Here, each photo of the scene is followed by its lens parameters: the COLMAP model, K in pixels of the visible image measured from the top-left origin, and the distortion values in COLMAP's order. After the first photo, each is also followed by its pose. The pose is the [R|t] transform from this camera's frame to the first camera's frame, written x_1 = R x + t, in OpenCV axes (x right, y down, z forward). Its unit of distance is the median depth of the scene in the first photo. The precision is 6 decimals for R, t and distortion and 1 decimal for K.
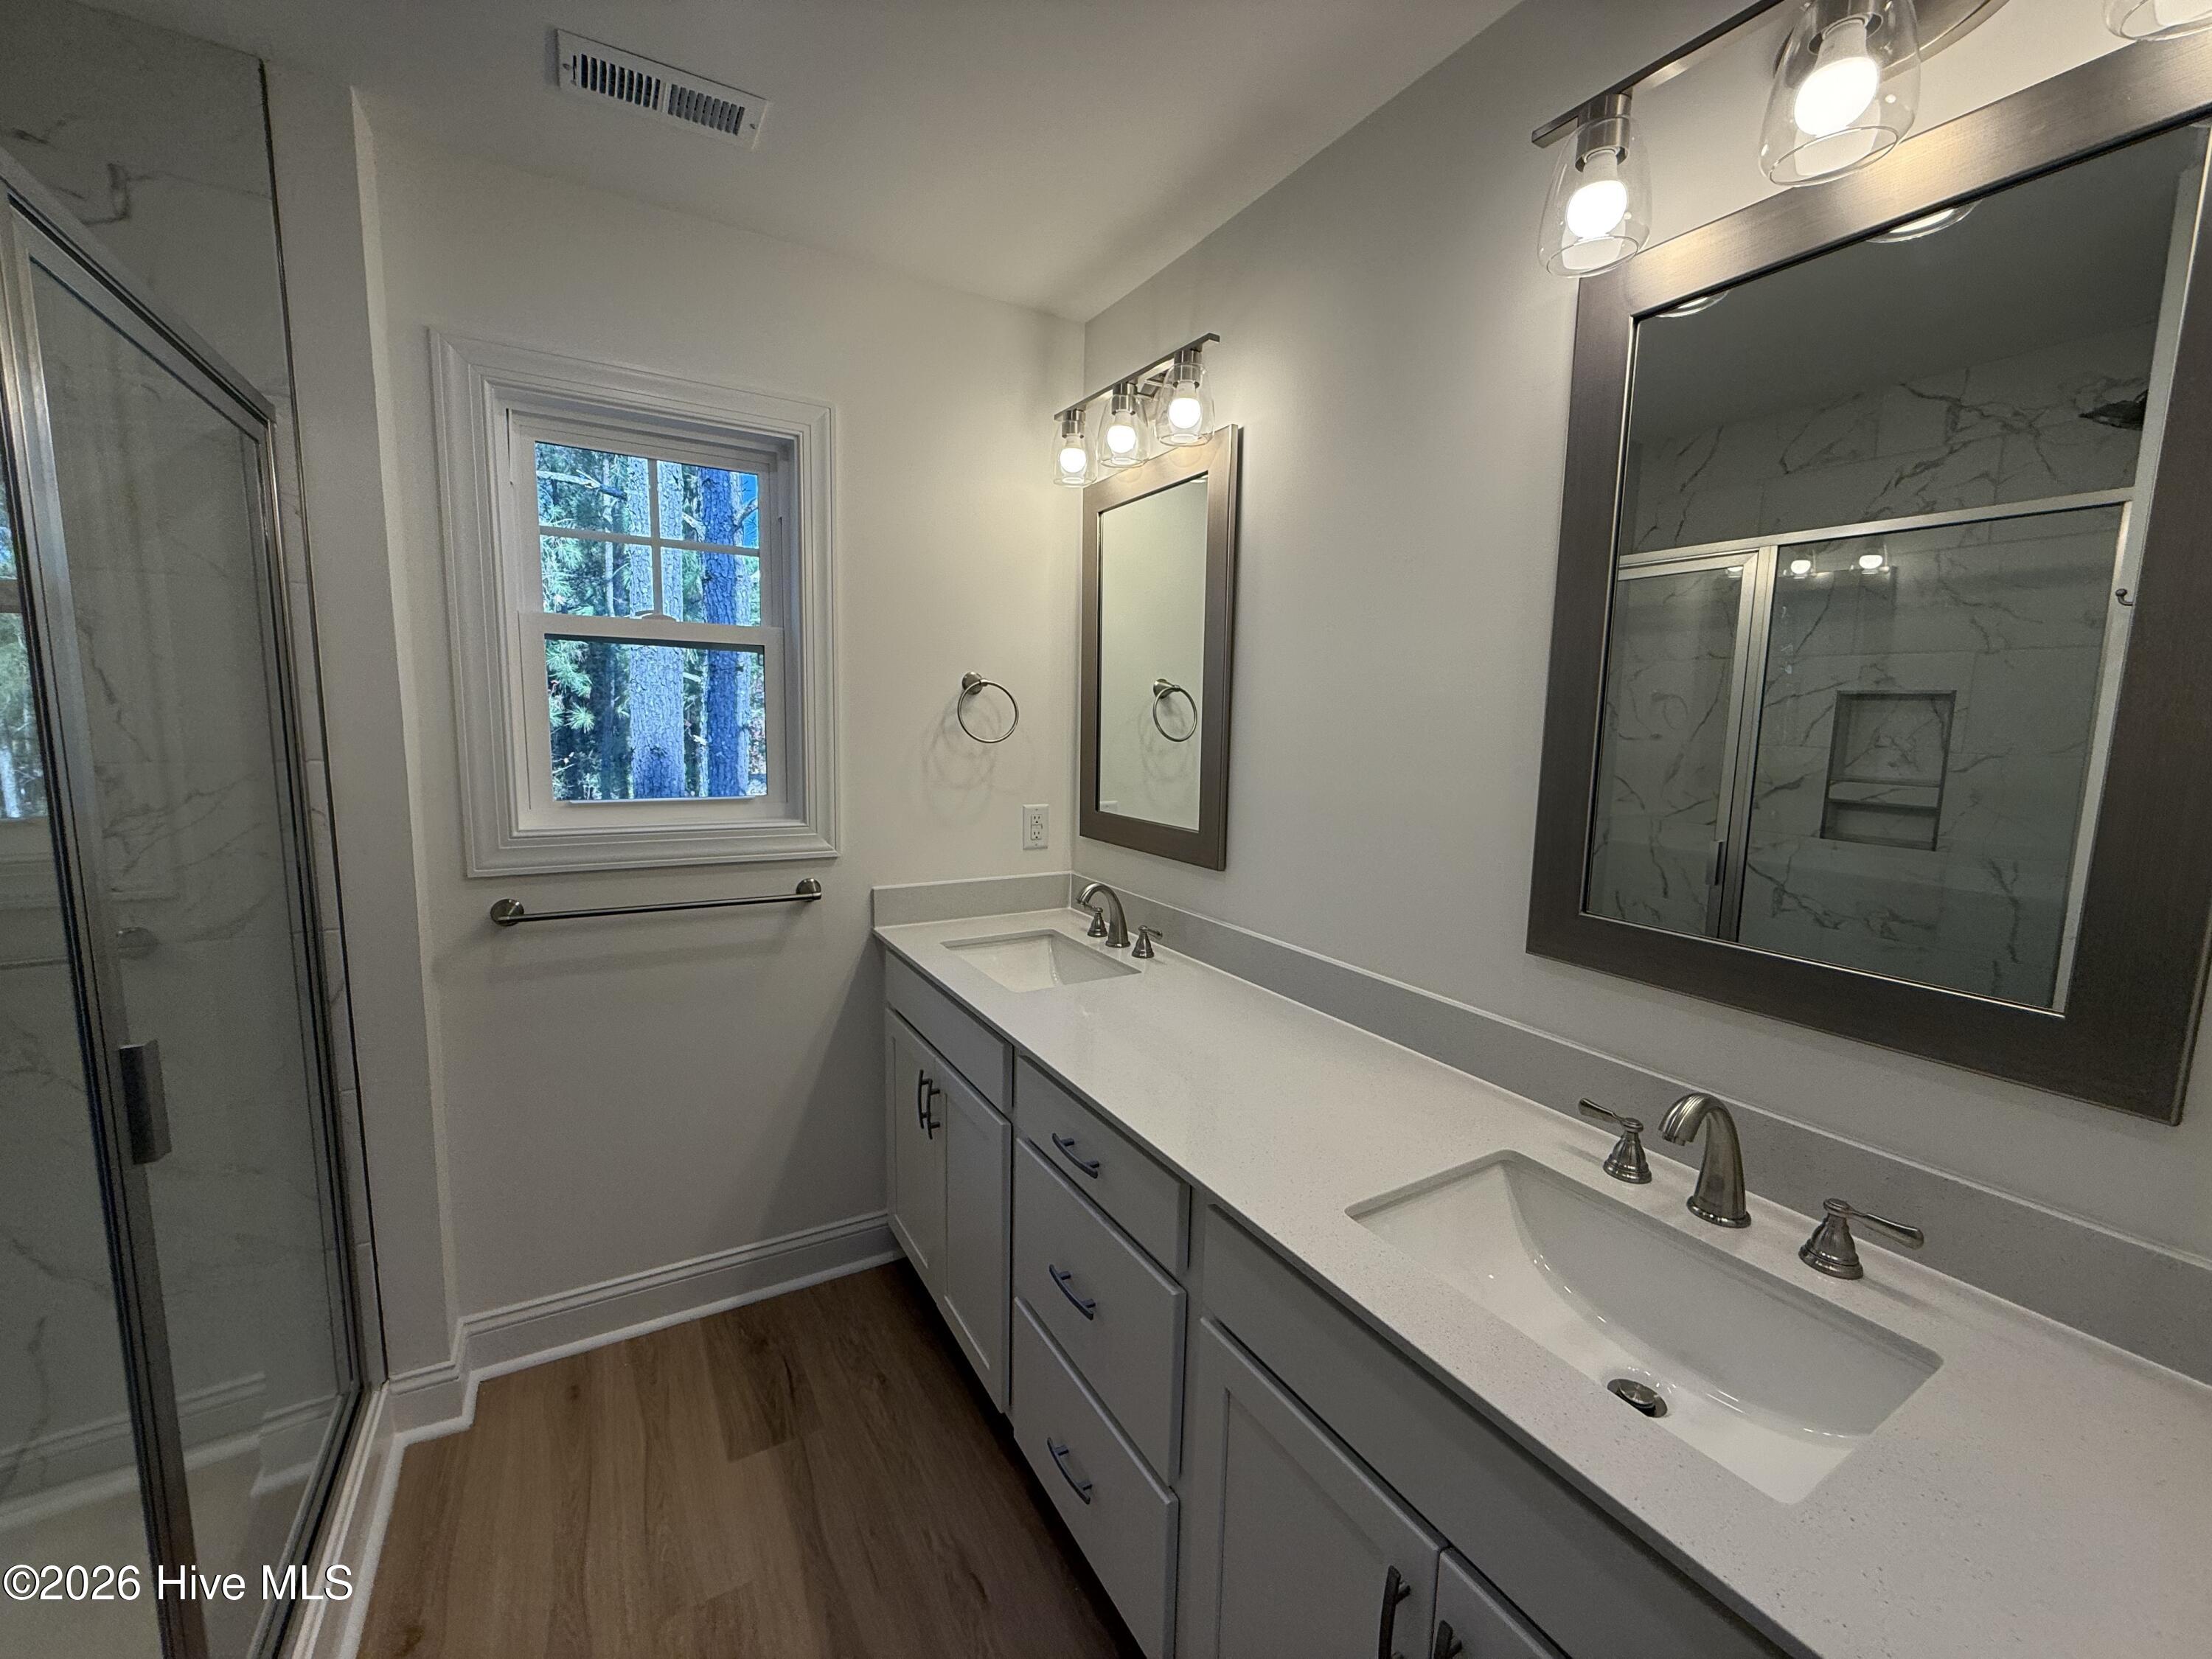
lens RADIAL K [[880.0, 0, 1100.0], [0, 880.0, 826.8], [0, 0, 1]] dist [0.001330, 0.000204]
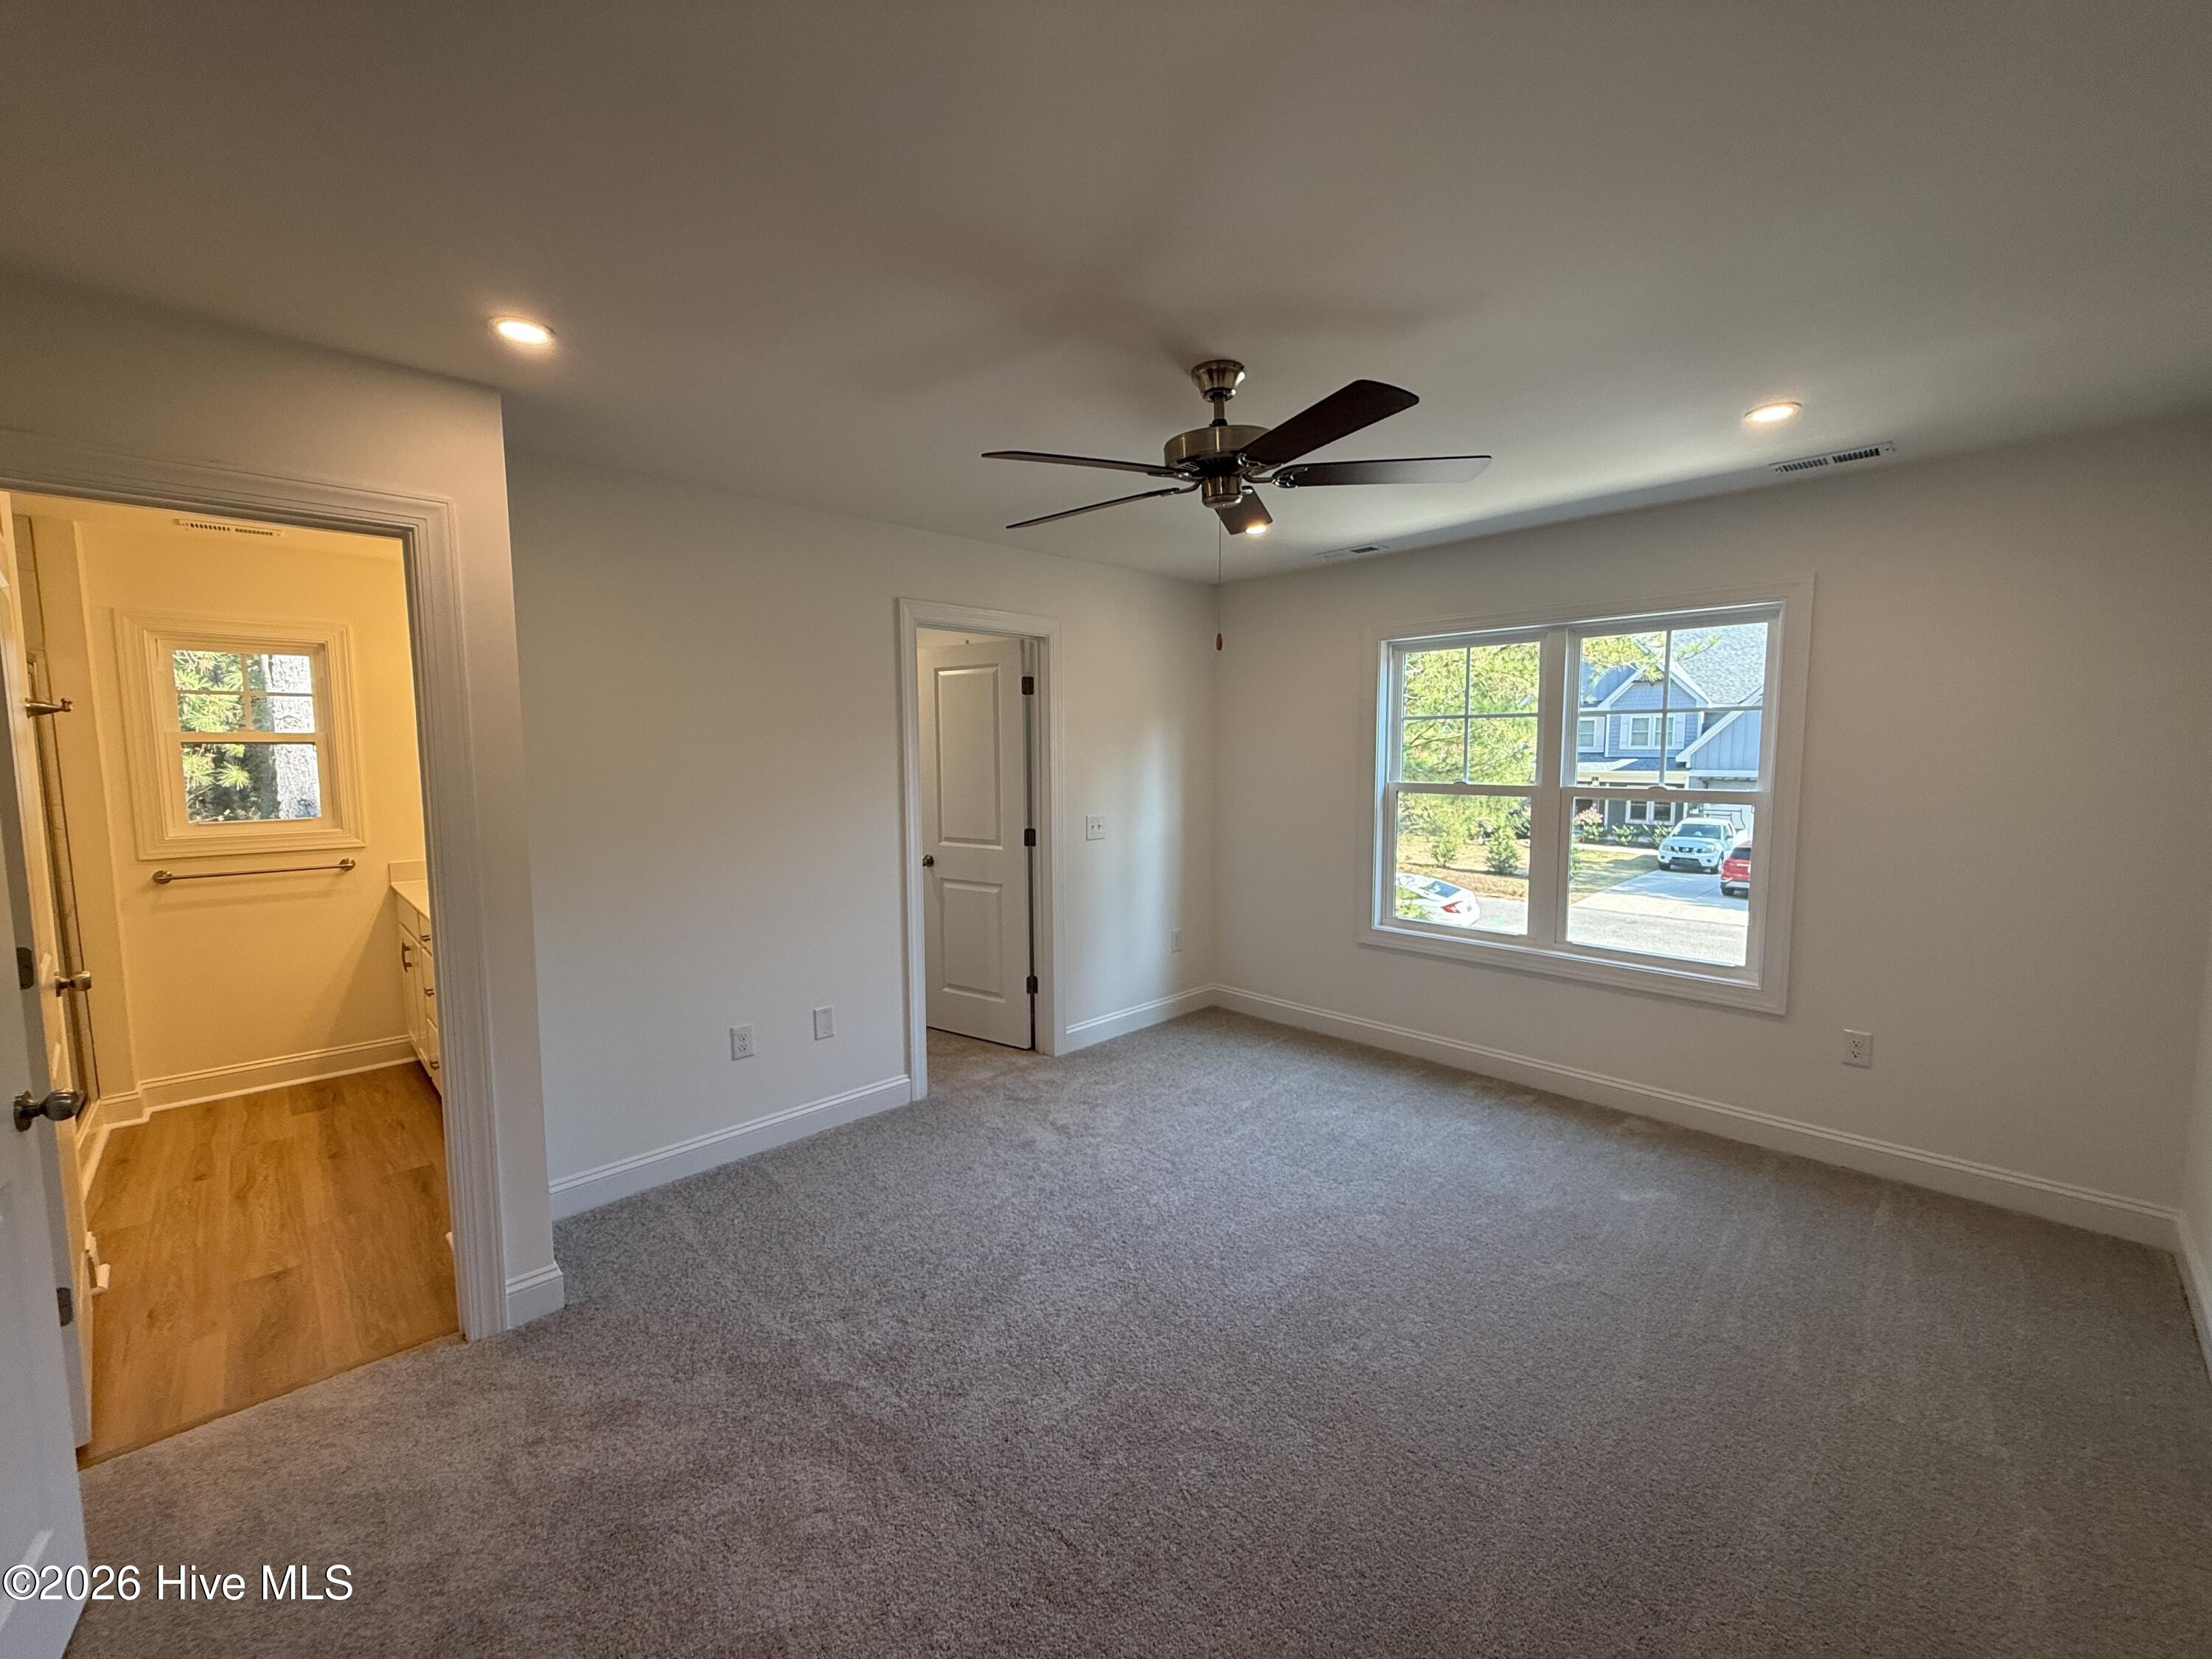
lens RADIAL K [[880.0, 0, 1100.0], [0, 880.0, 826.8], [0, 0, 1]] dist [0.001330, 0.000204]
pose [[0.971469, -0.049319, 0.231982, 0.926970], [0.057916, 0.997859, -0.030391, 0.157701], [-0.229986, 0.042959, 0.972245, -1.424585]]
